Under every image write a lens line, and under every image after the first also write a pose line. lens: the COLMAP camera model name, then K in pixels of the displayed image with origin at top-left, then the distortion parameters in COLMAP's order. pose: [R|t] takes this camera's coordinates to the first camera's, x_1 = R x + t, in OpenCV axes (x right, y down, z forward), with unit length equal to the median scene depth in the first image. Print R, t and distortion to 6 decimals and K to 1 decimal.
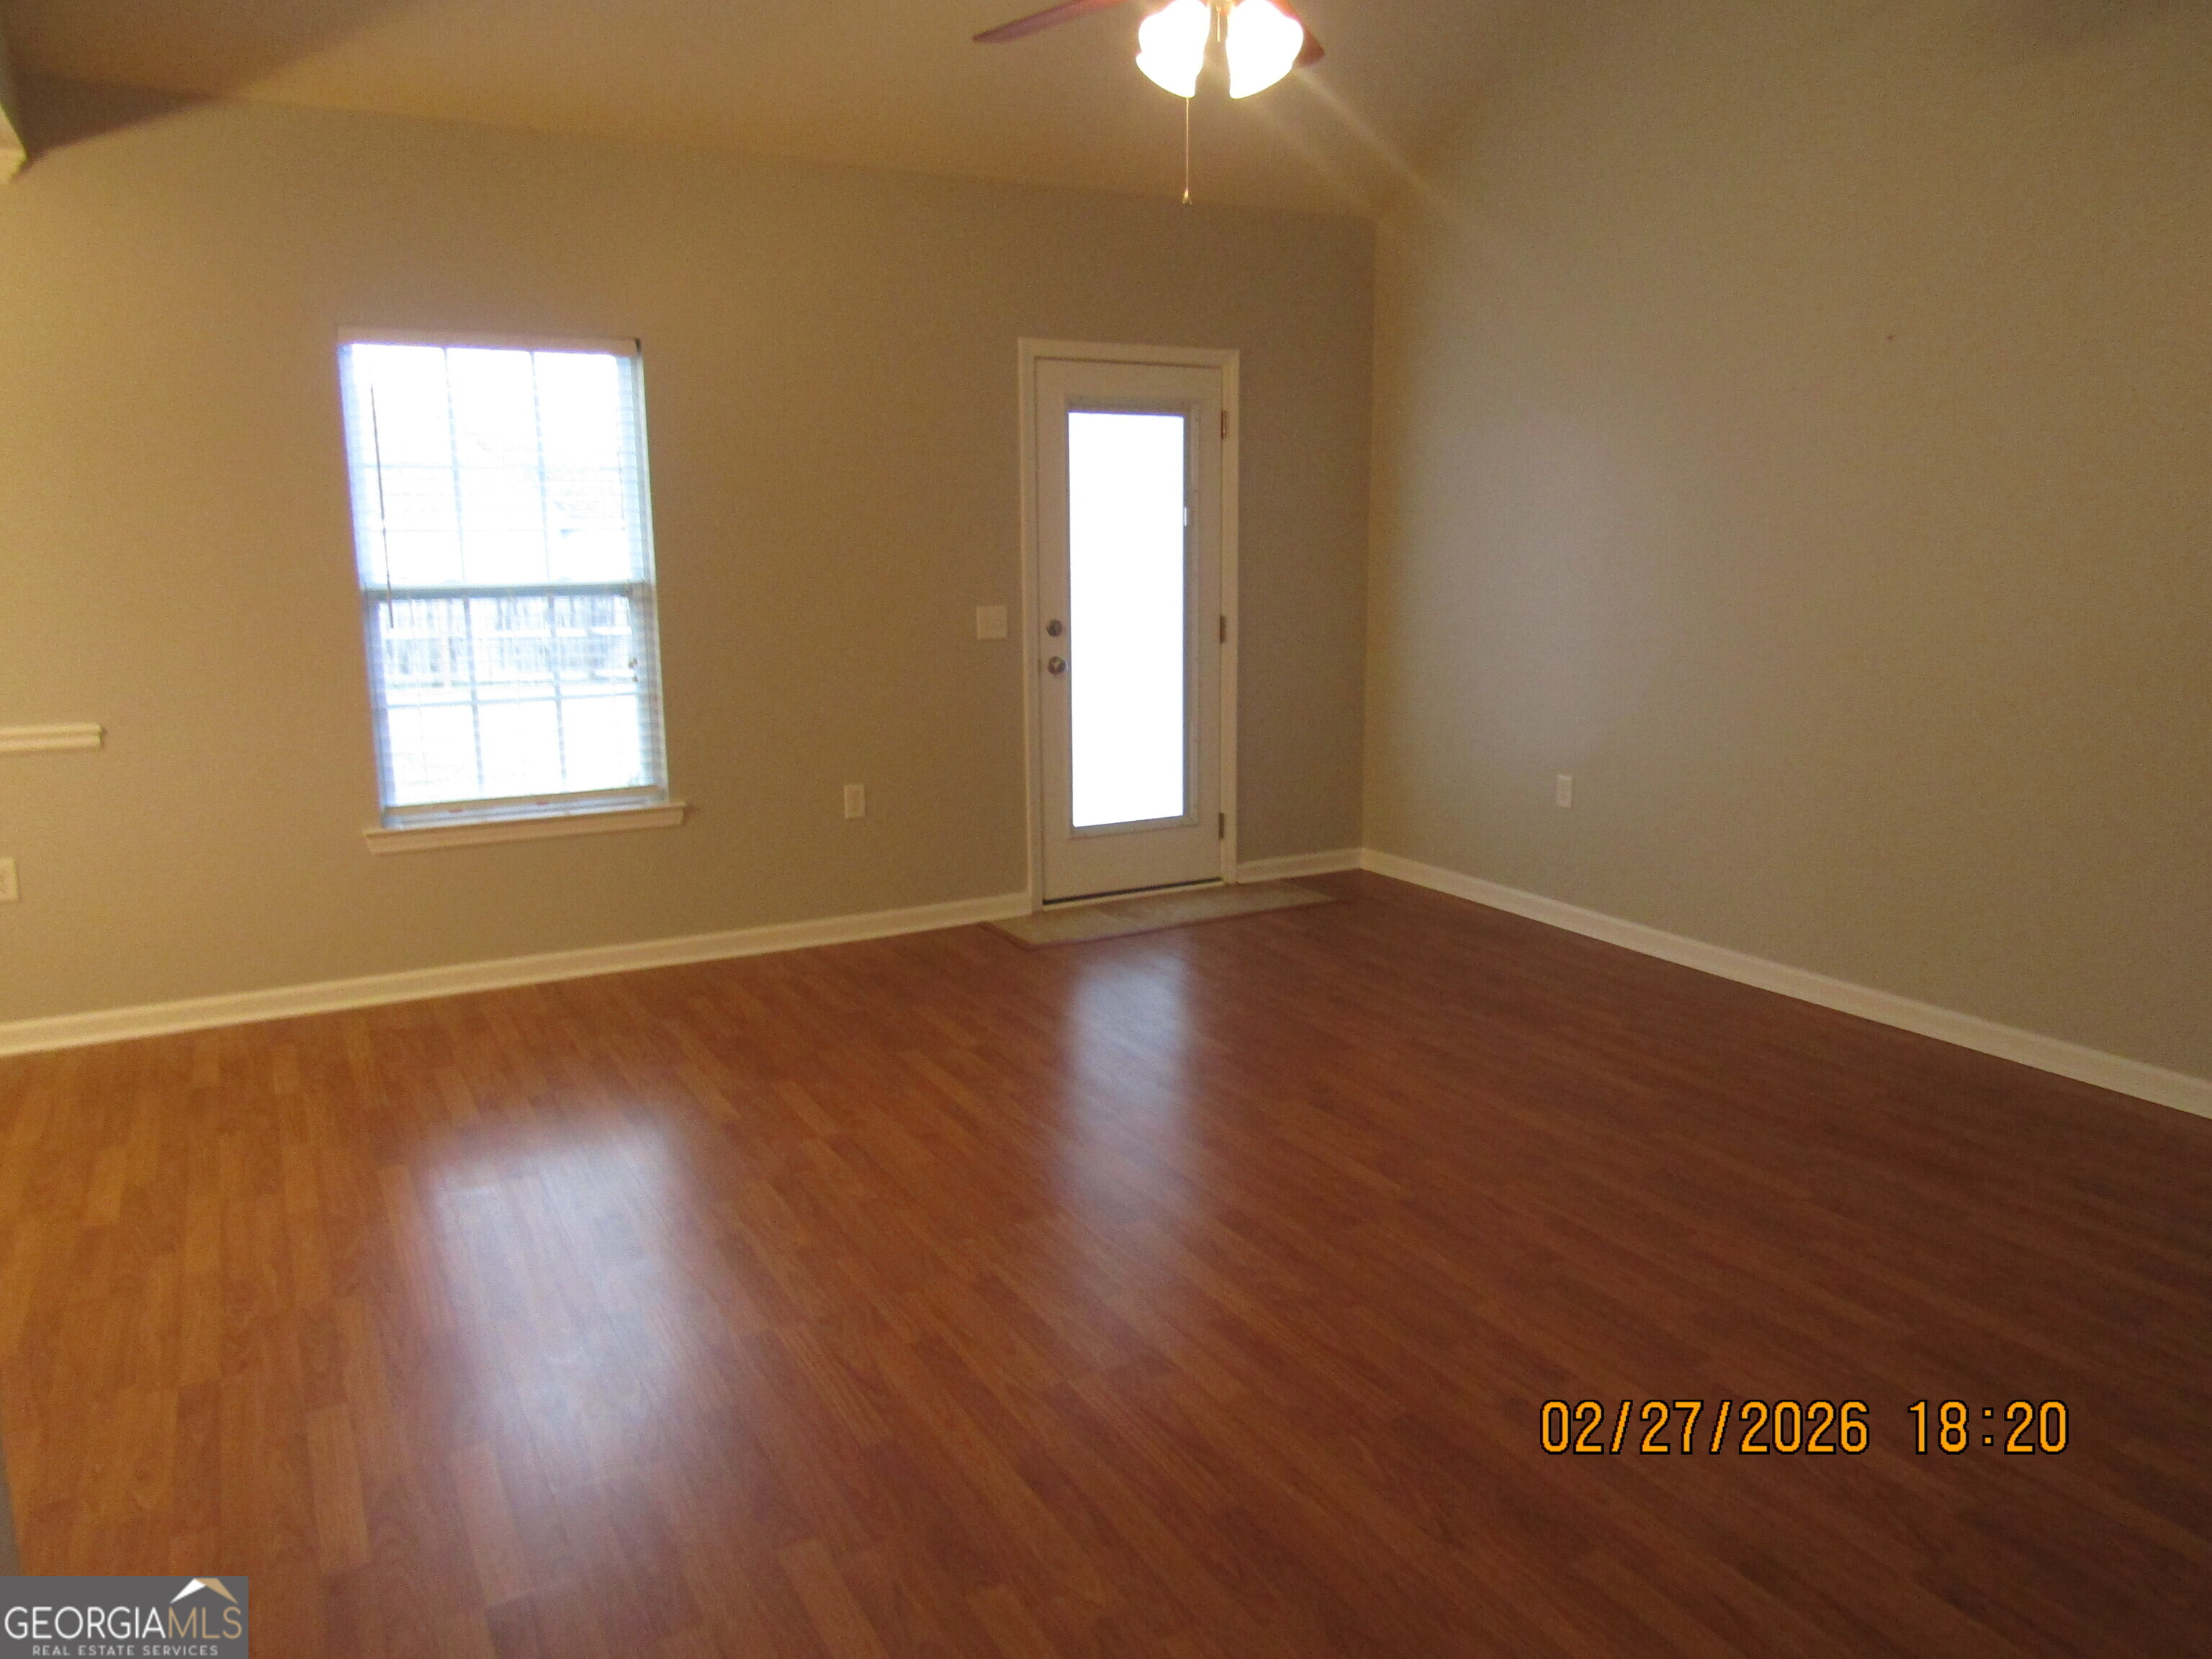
lens RADIAL K [[1565.6, 0, 1106.8], [0, 1565.6, 828.2], [0, 0, 1]] dist [-0.014954, -0.000119]
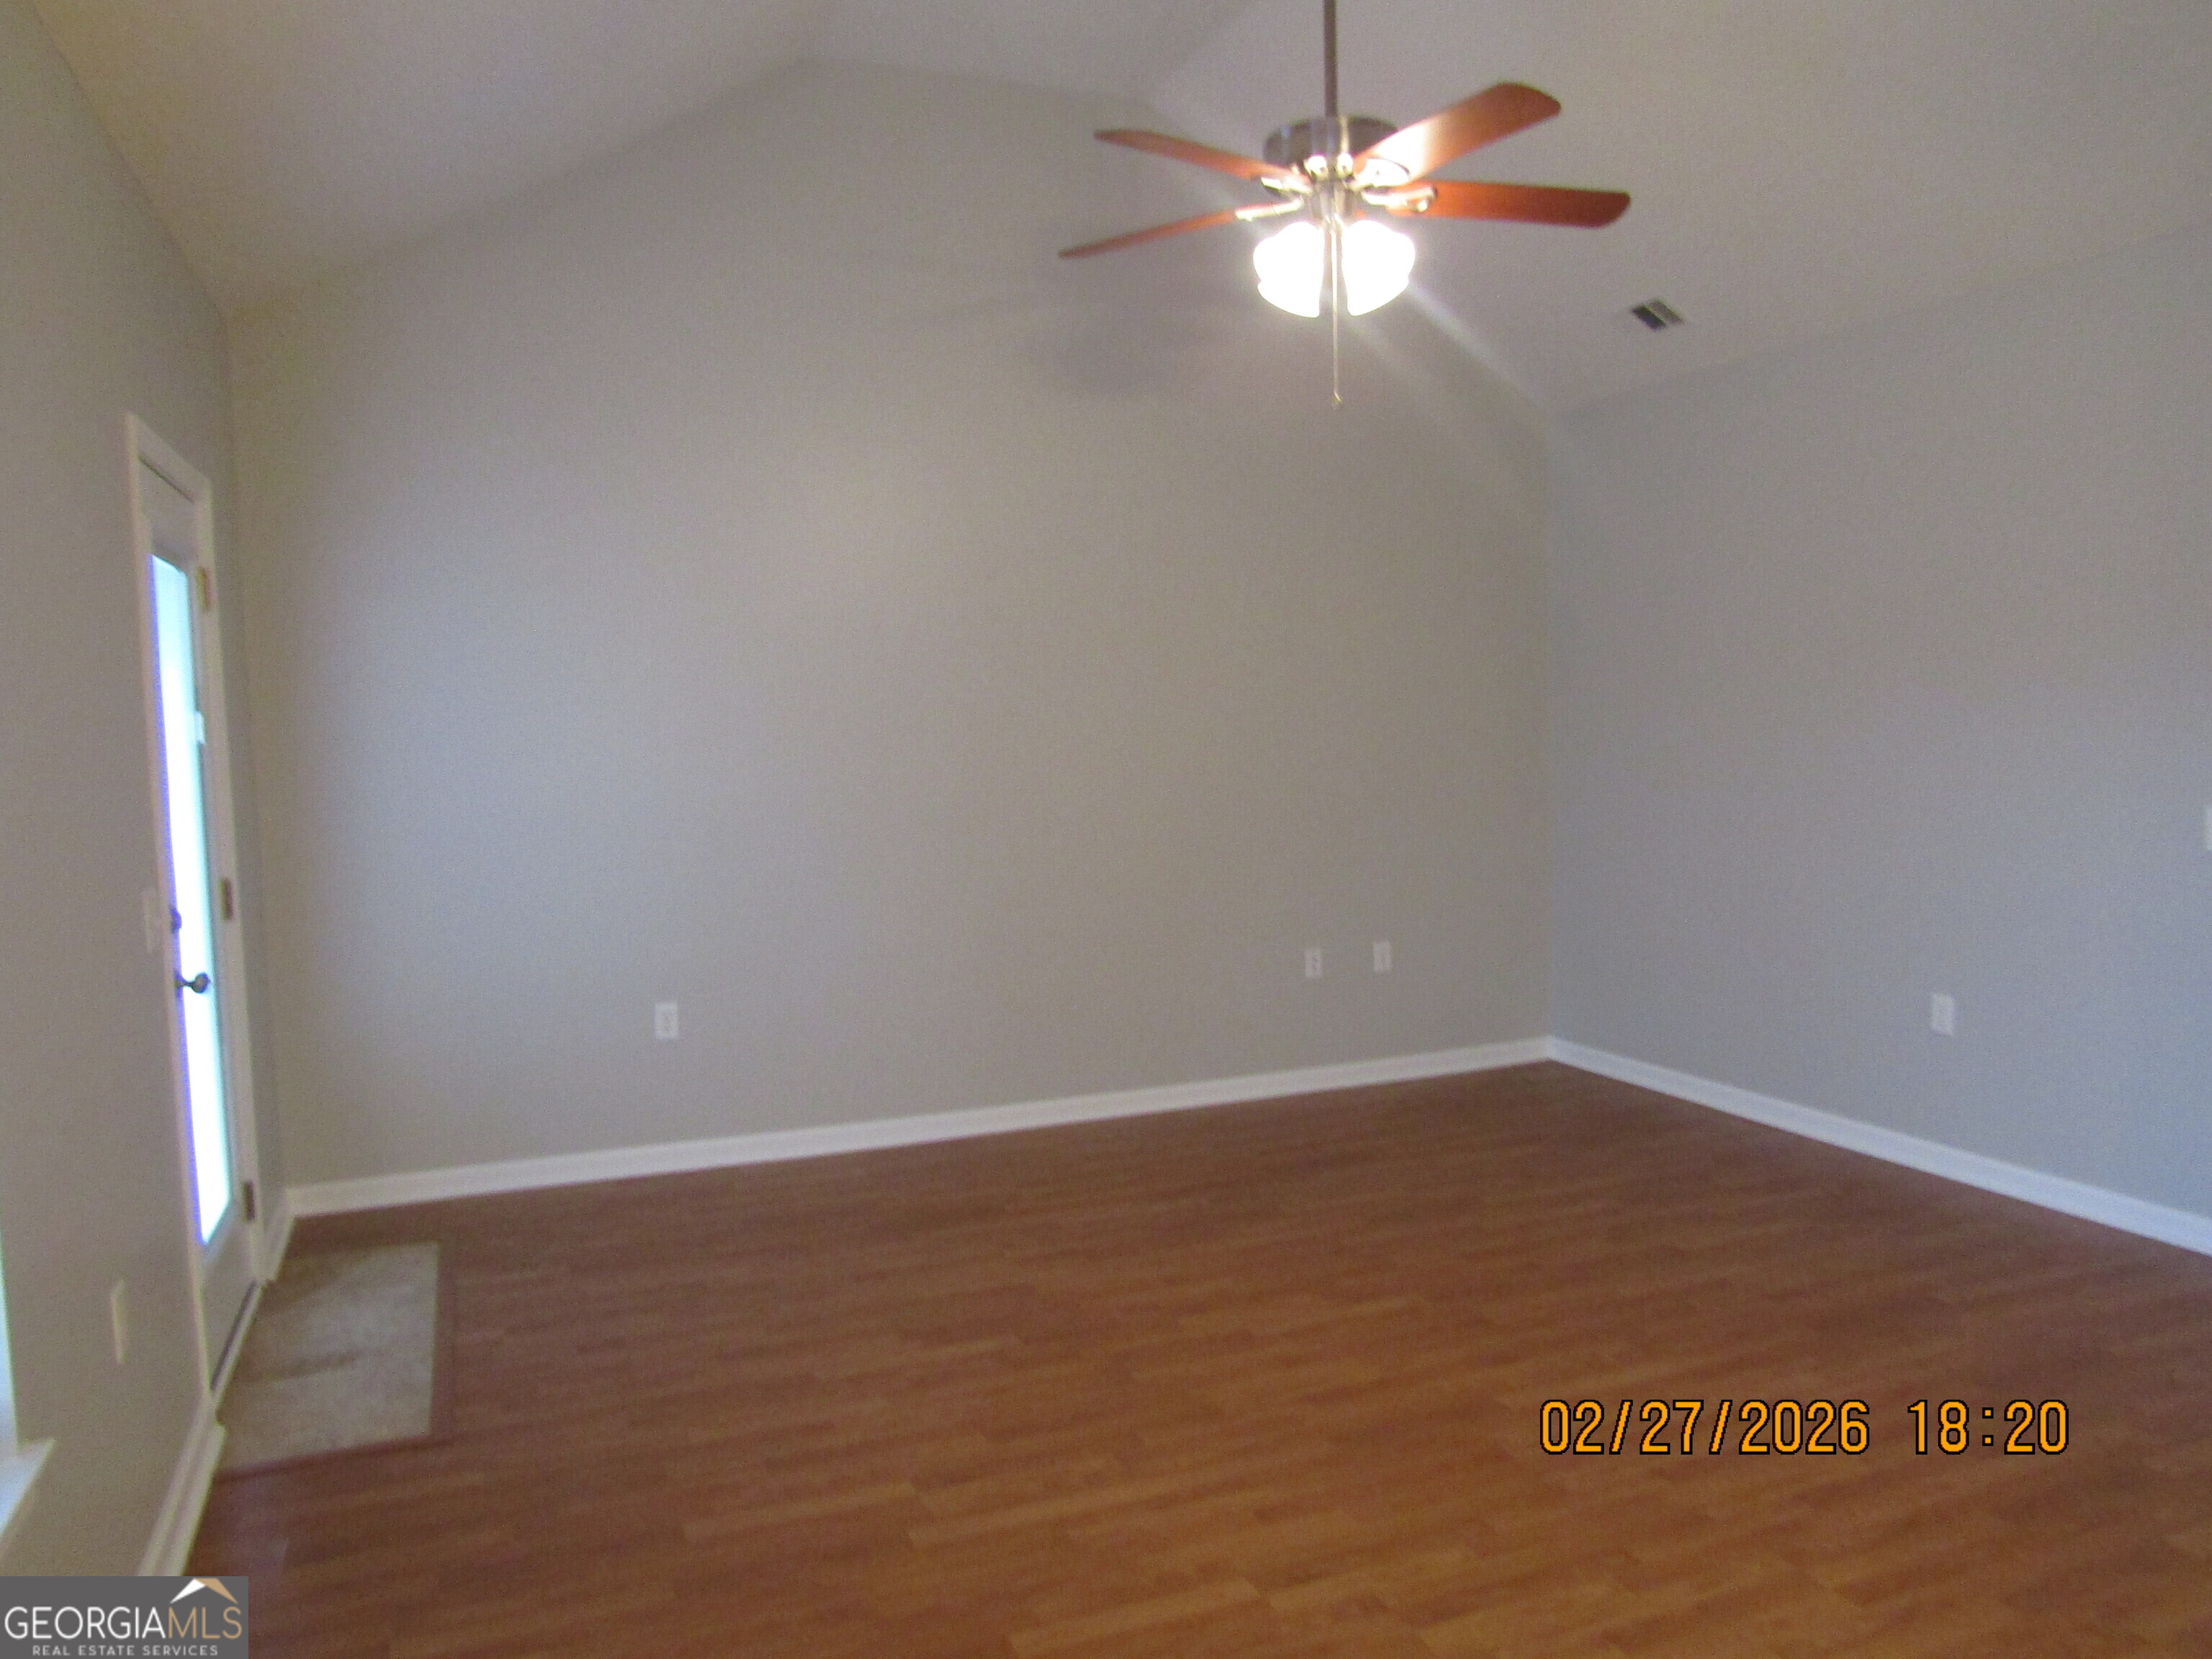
lens RADIAL K [[1565.6, 0, 1107.3], [0, 1565.6, 832.9], [0, 0, 1]] dist [-0.014954, -0.000119]
pose [[0.112329, -0.068991, 0.991273, -0.826739], [0.206440, 0.977441, 0.044635, -0.170580], [-0.971990, 0.199624, 0.124037, 0.891049]]
